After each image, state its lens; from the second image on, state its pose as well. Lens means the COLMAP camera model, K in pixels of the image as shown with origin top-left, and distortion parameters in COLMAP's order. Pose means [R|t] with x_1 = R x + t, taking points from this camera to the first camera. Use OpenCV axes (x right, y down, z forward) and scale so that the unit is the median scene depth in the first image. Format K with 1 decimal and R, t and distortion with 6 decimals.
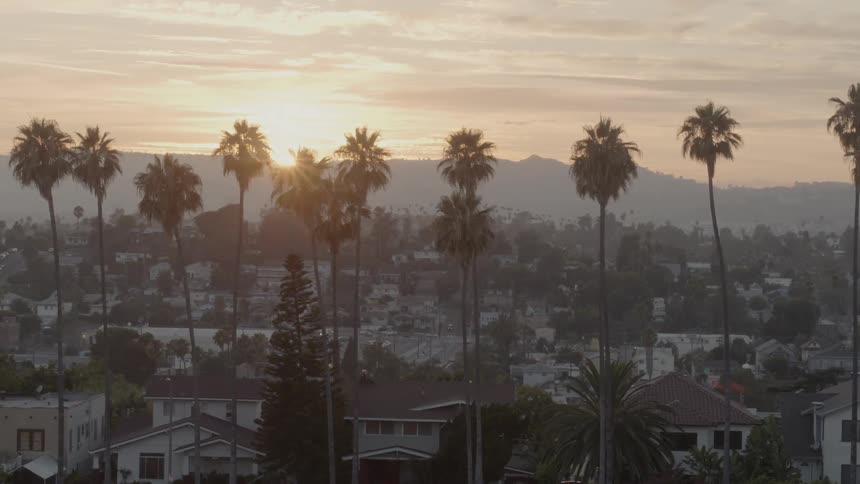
lens RADIAL K [[619.8, 0, 430.0], [0, 619.8, 242.0], [0, 0, 1]] dist [0.008470, -0.001190]
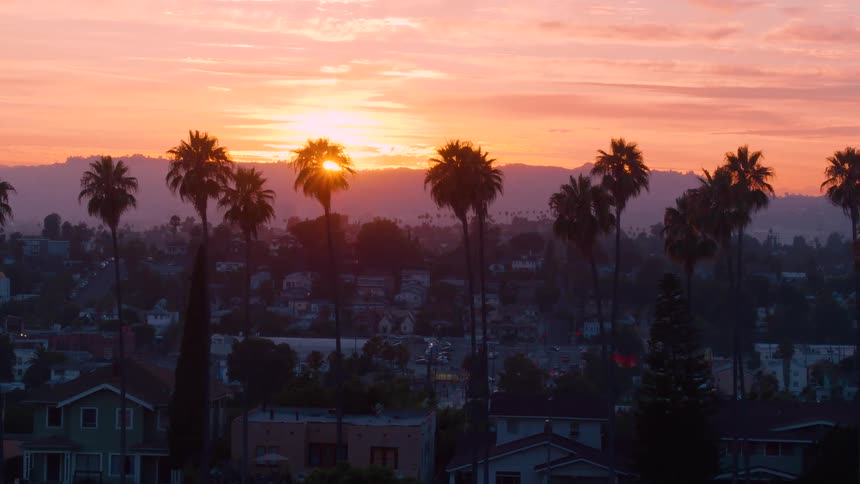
lens RADIAL K [[617.9, 0, 429.7], [0, 617.9, 257.6], [0, 0, 1]] dist [0.008752, 0.000760]
pose [[0.999979, 0.000570, -0.006380, -0.152019], [-0.000470, 0.999878, 0.015609, -0.005702], [0.006388, -0.015606, 0.999858, 0.001789]]
